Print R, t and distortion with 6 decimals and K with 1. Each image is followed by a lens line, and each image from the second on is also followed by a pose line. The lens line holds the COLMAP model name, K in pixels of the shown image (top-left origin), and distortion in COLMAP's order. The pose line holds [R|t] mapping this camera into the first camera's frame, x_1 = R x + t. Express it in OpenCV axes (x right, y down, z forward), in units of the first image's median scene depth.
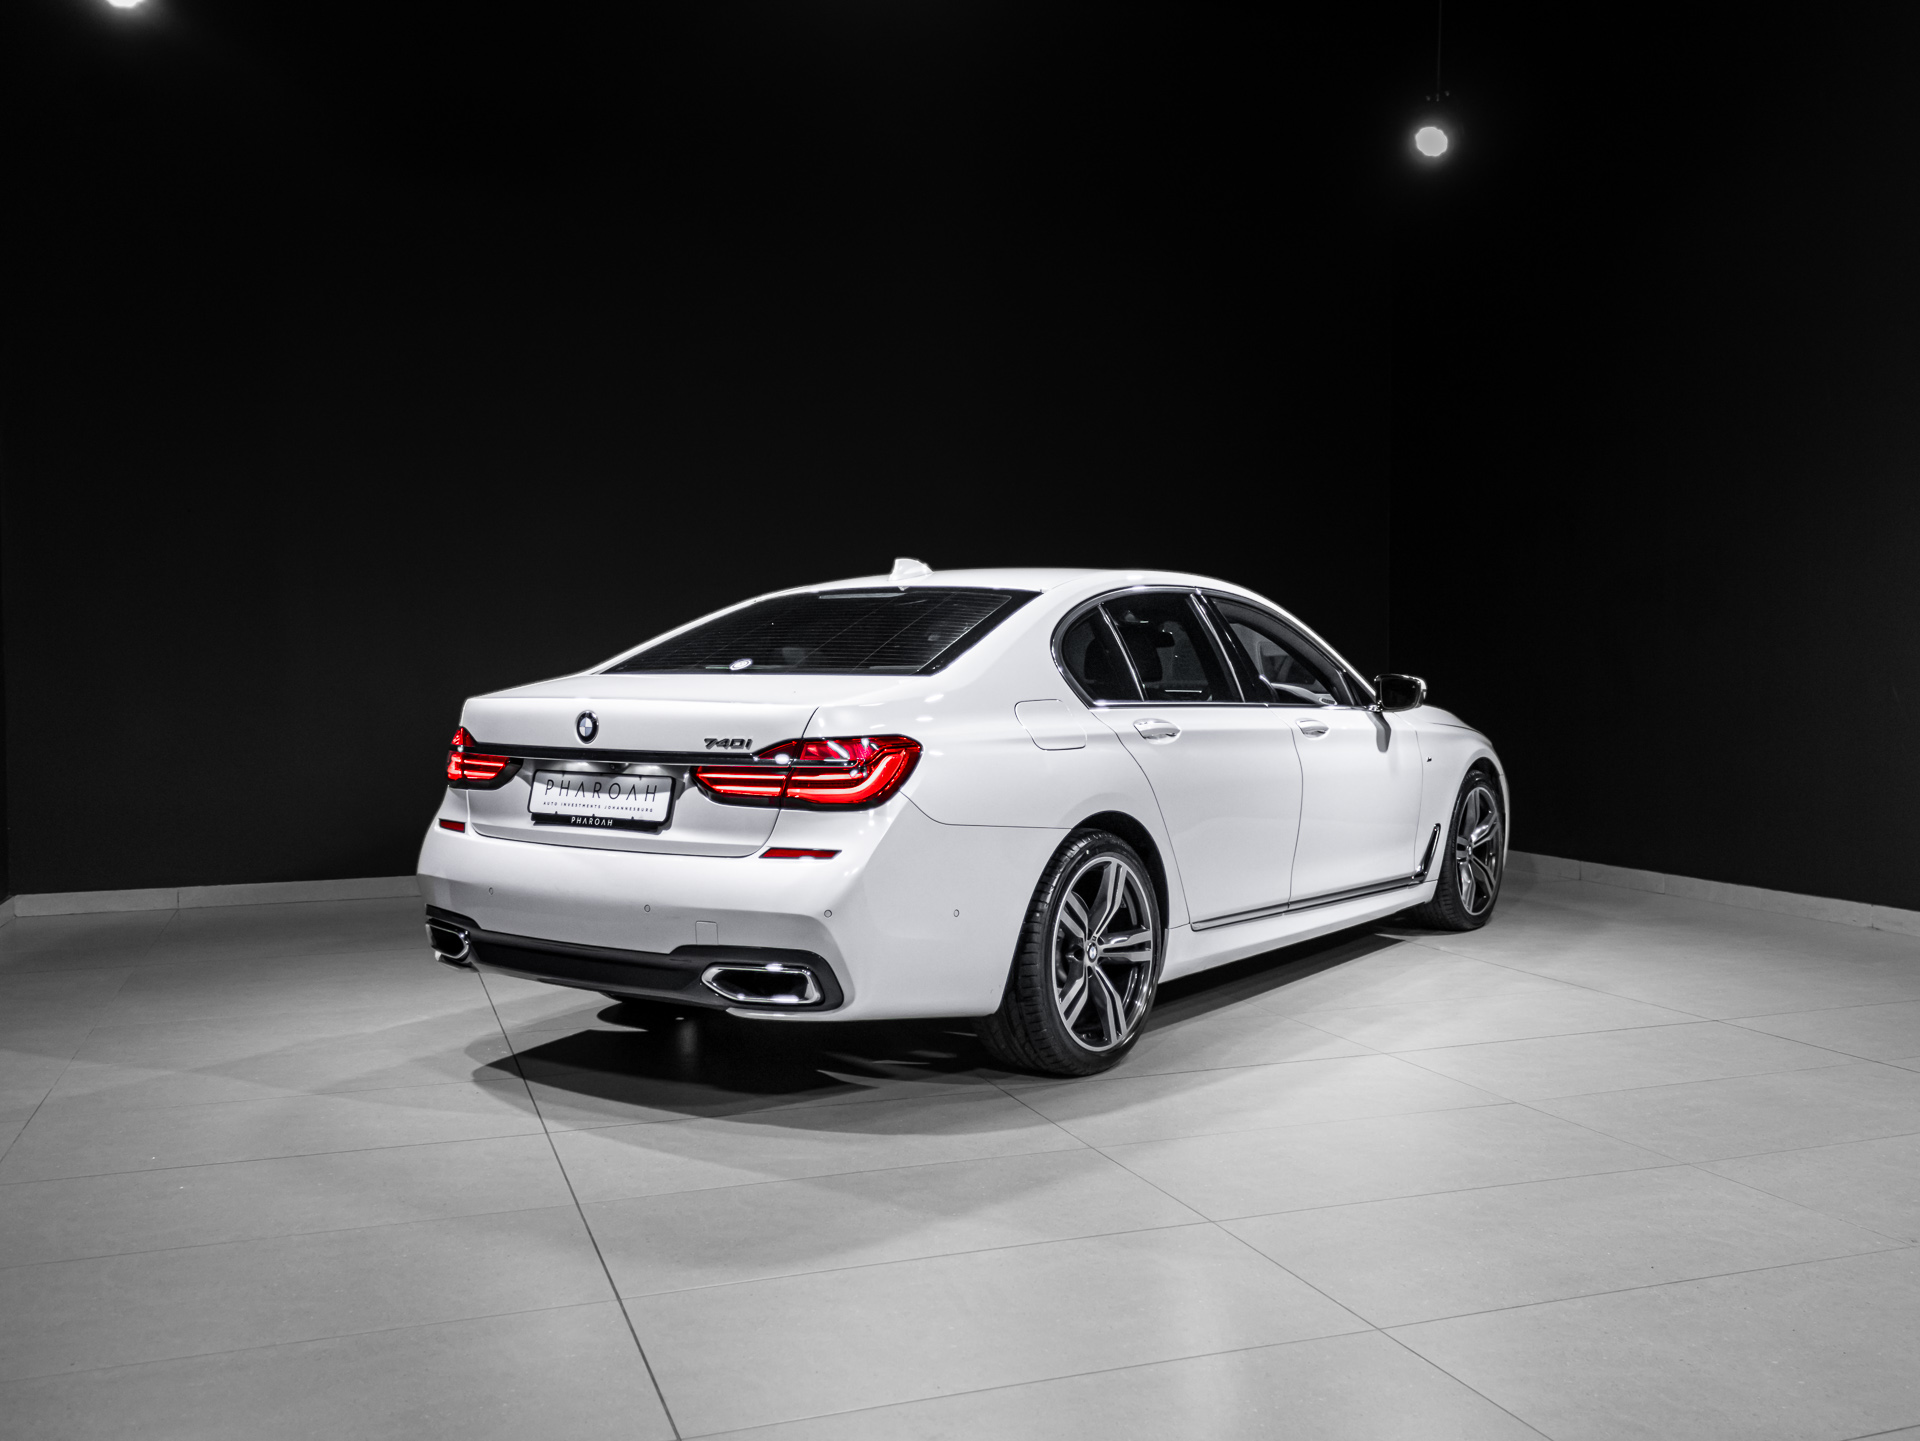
lens RADIAL K [[1758.5, 0, 980.0], [0, 1758.5, 730.5], [0, 0, 1]] dist [0.031046, -0.015977]
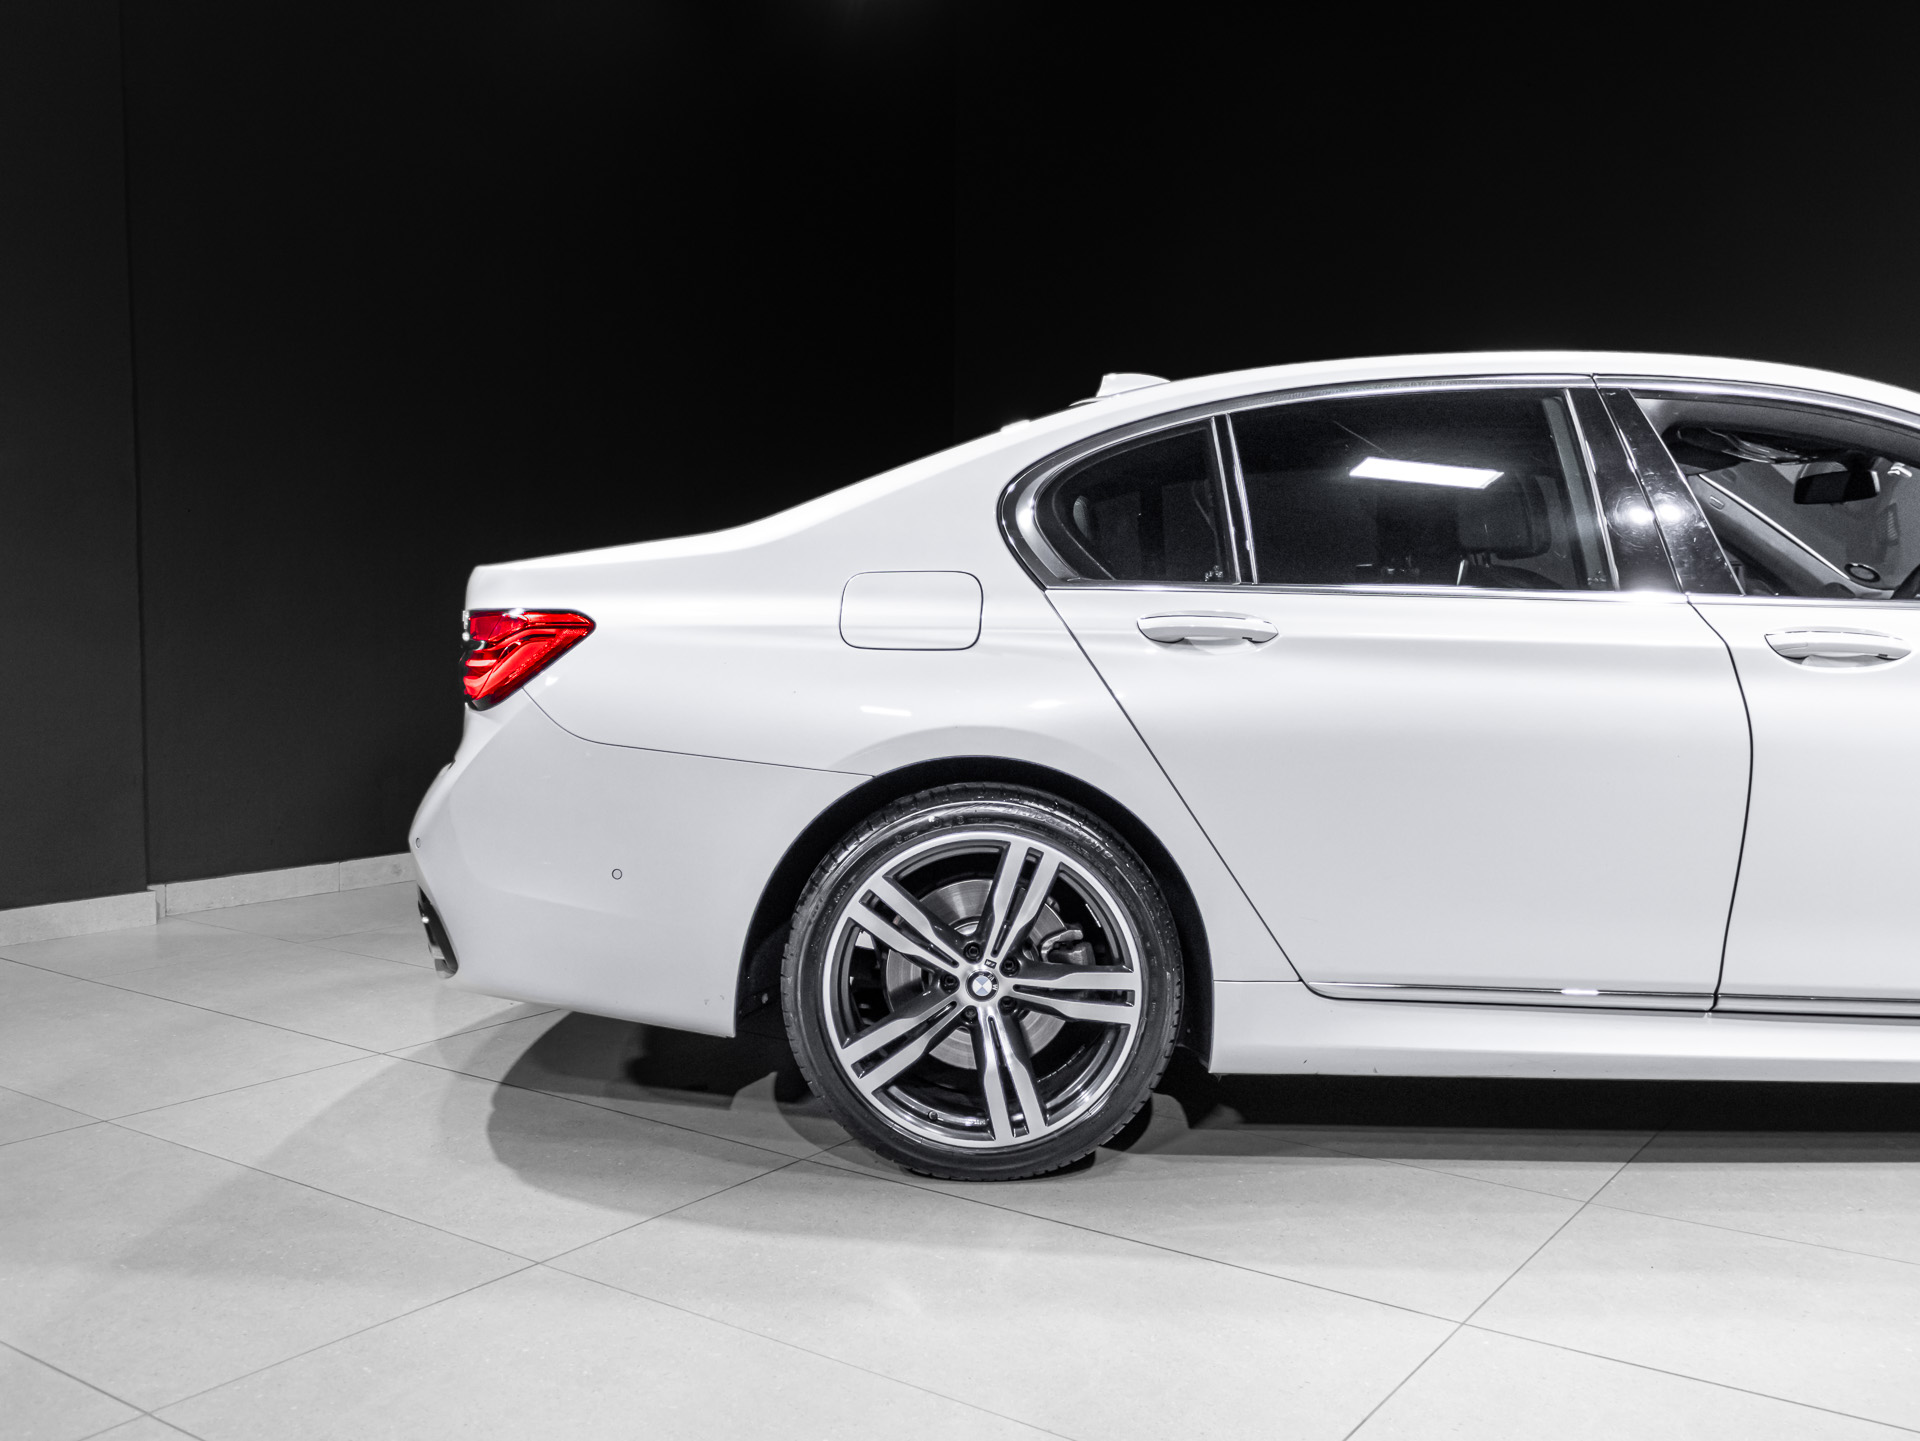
lens RADIAL K [[1741.5, 0, 951.0], [0, 1741.5, 715.2], [0, 0, 1]] dist [0.018064, -0.016922]
pose [[0.558608, 0.065097, -0.826873, 0.596772], [-0.037778, 0.997878, 0.053038, 0.001211], [0.828571, 0.001610, 0.559882, 0.706943]]
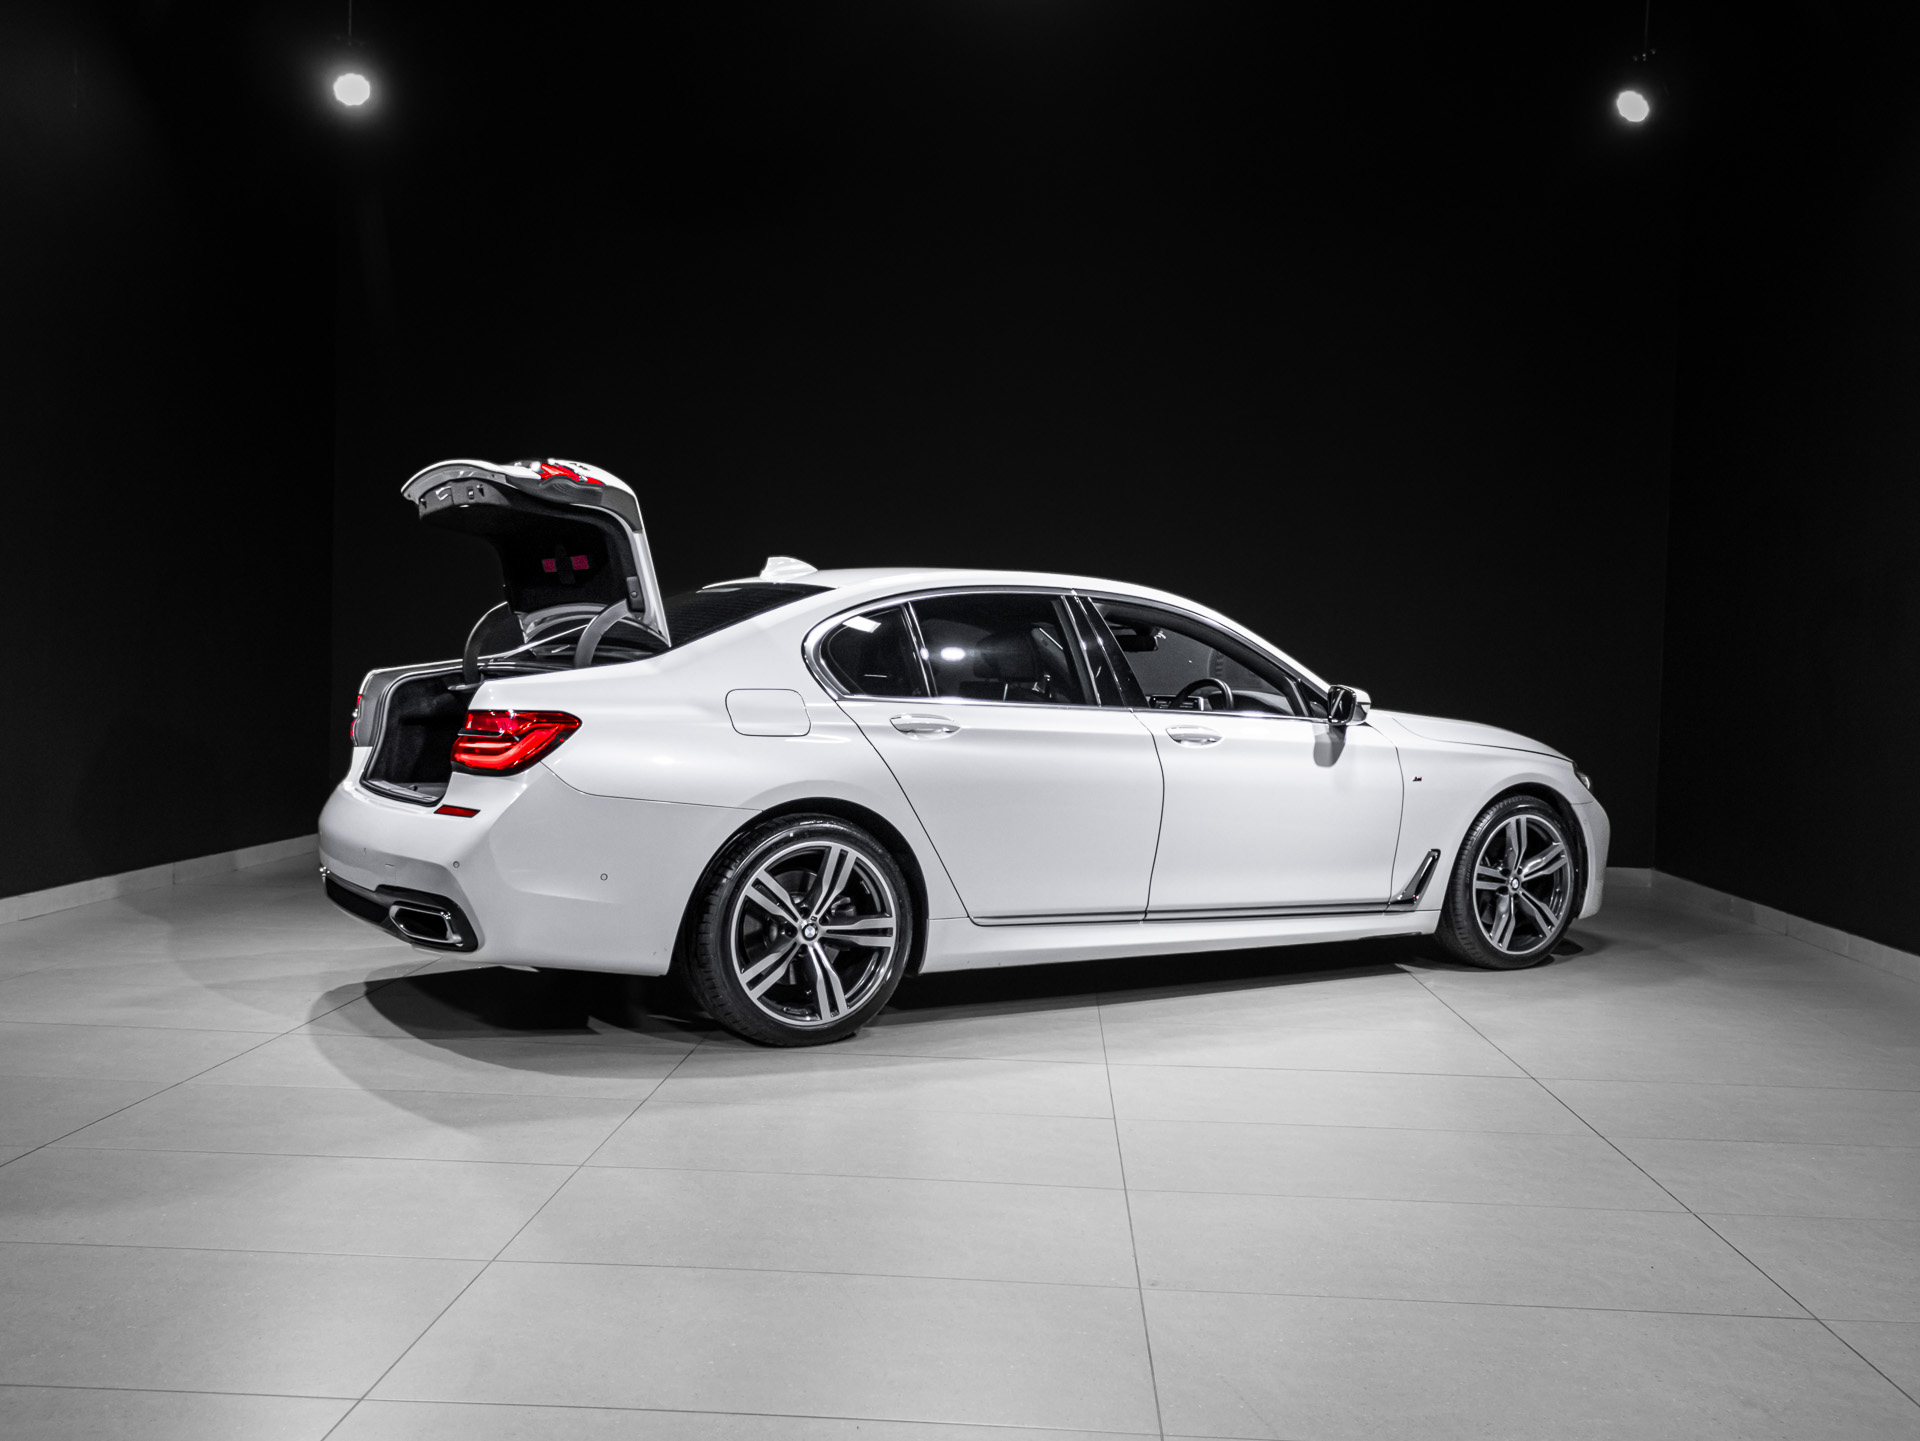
lens RADIAL K [[1741.5, 0, 951.0], [0, 1741.5, 715.2], [0, 0, 1]] dist [0.018064, -0.016922]
pose [[0.918673, 0.042864, -0.392687, 0.587955], [-0.048332, 0.998823, -0.004043, -0.002532], [0.392052, 0.022694, 0.919663, 0.082489]]
